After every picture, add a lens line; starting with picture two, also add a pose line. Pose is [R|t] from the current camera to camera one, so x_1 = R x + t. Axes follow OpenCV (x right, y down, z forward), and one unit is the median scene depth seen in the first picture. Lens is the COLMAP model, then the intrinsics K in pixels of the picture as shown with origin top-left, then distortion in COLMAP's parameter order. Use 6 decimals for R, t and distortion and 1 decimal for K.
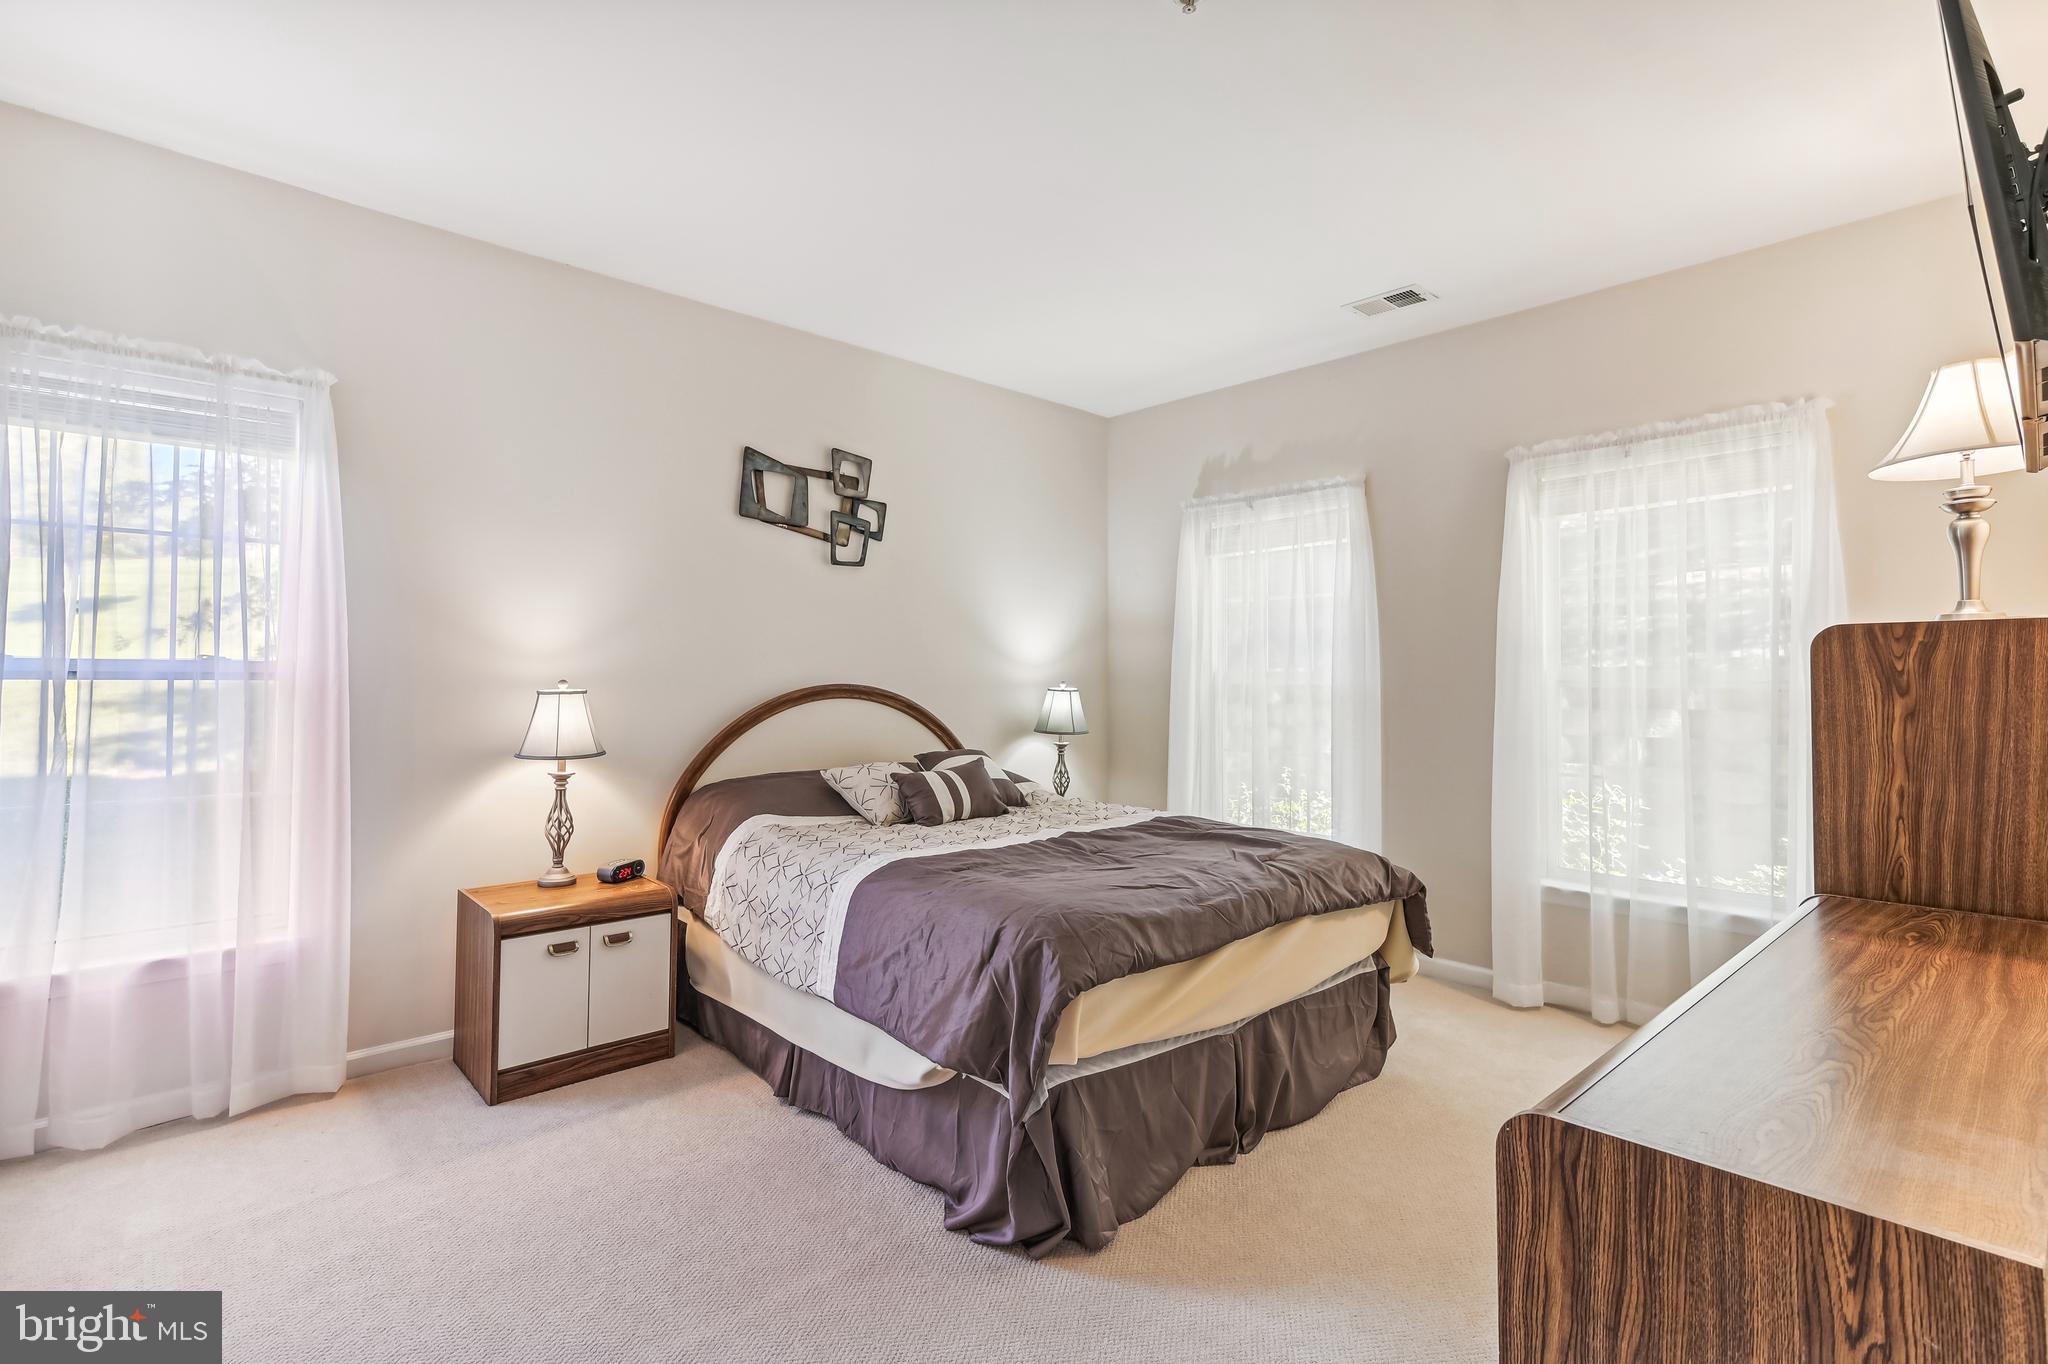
lens RADIAL K [[974.1, 0, 1020.6], [0, 974.1, 625.7], [0, 0, 1]] dist [0.003049, 0.001013]
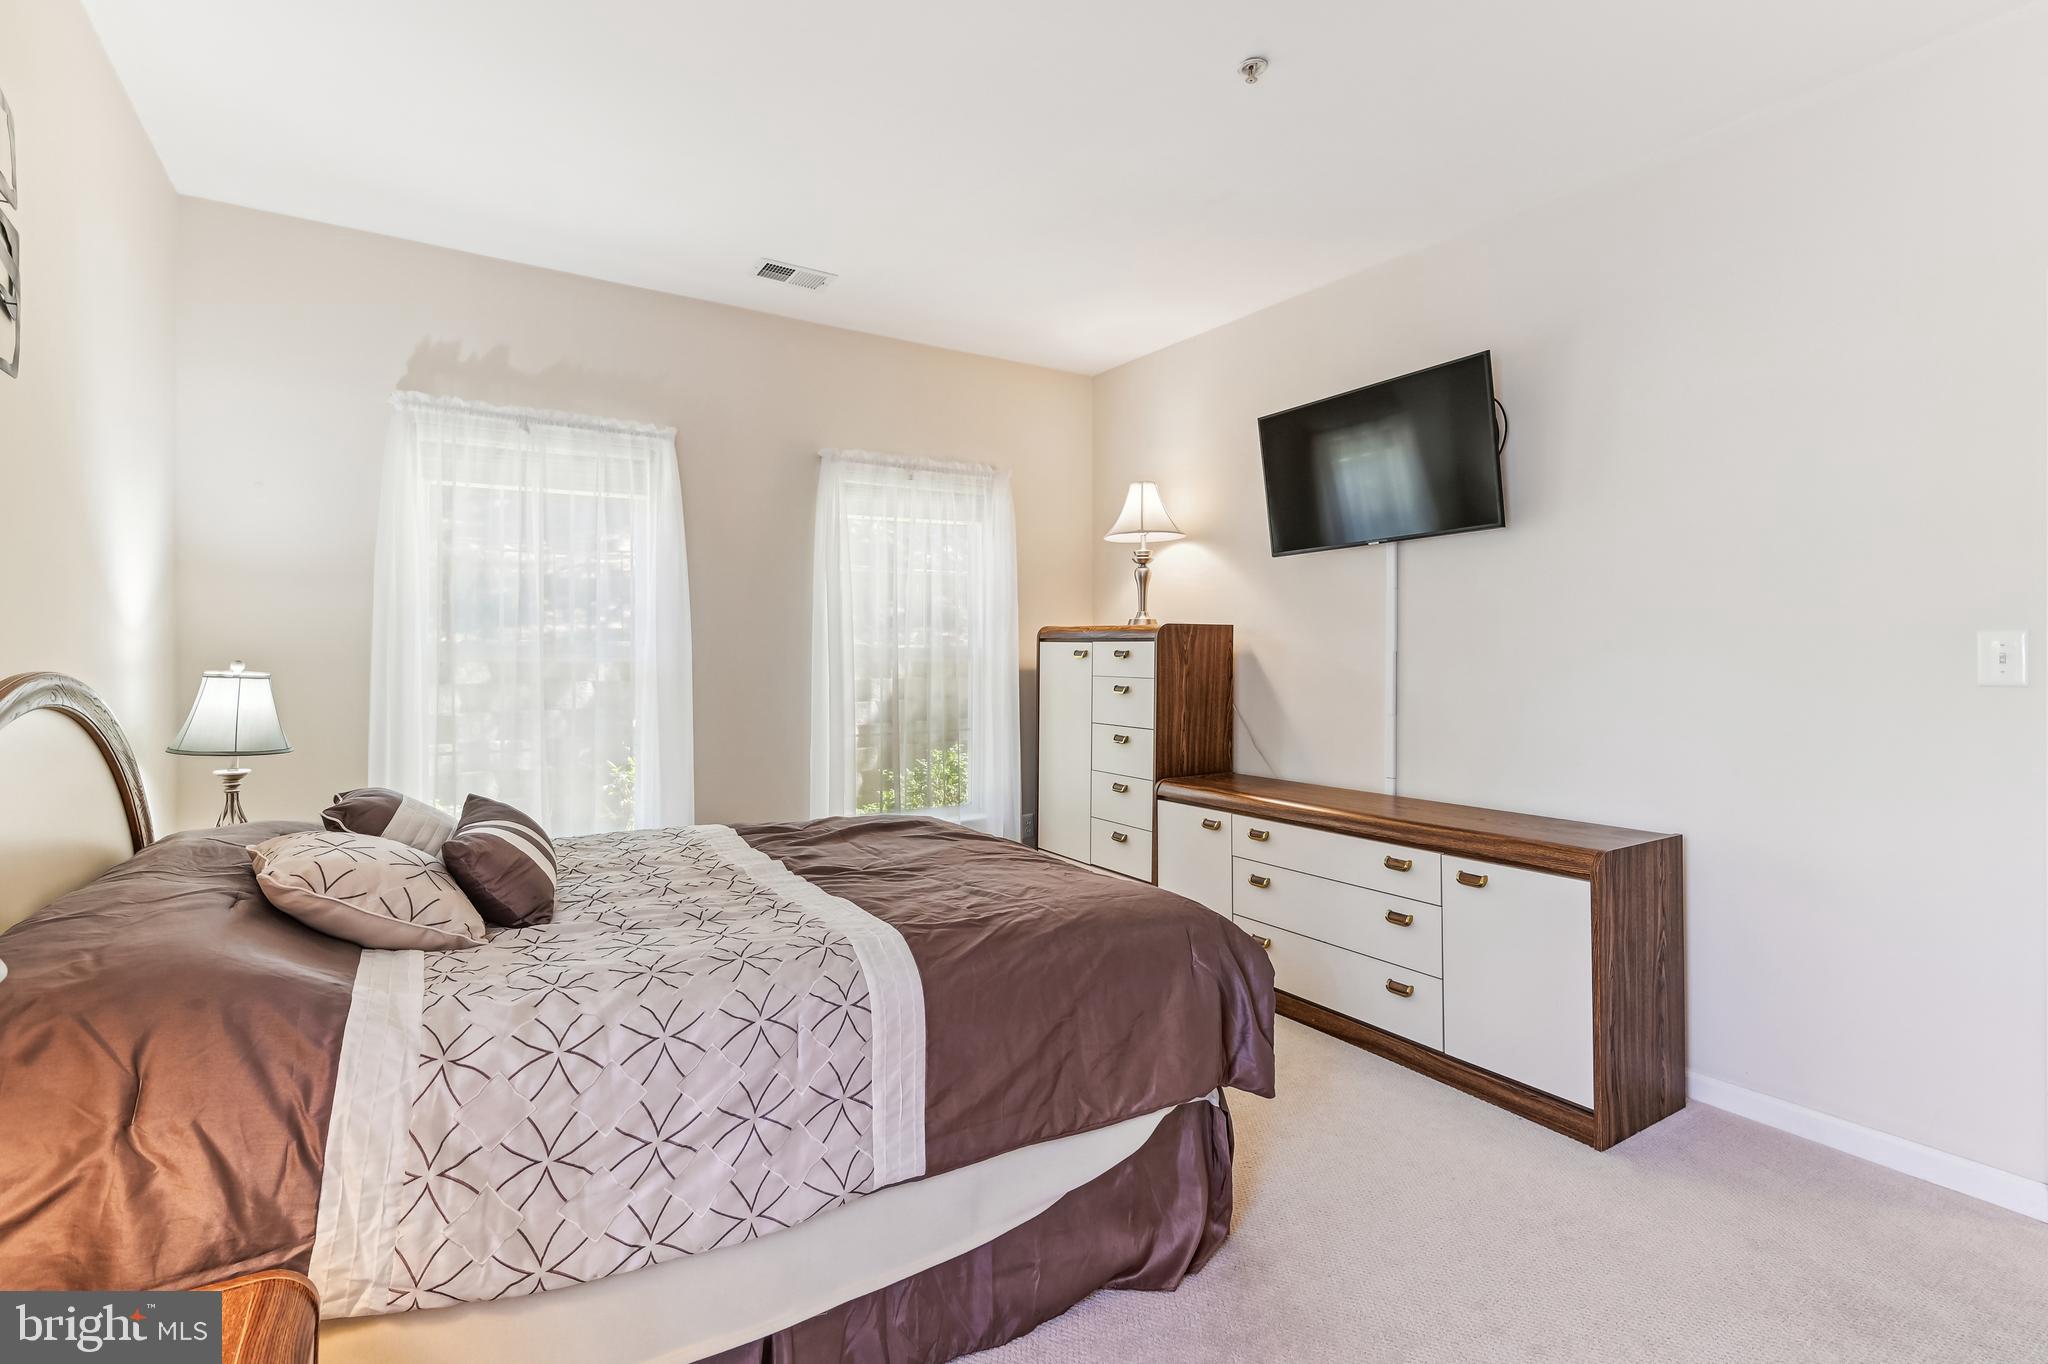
lens RADIAL K [[957.9, 0, 1014.9], [0, 957.9, 673.0], [0, 0, 1]] dist [0.002032, 0.000989]
pose [[0.173423, -0.016230, 0.984714, -0.567448], [-0.051280, 0.998359, 0.025486, 0.037288], [-0.983511, -0.054916, 0.172306, 0.628040]]
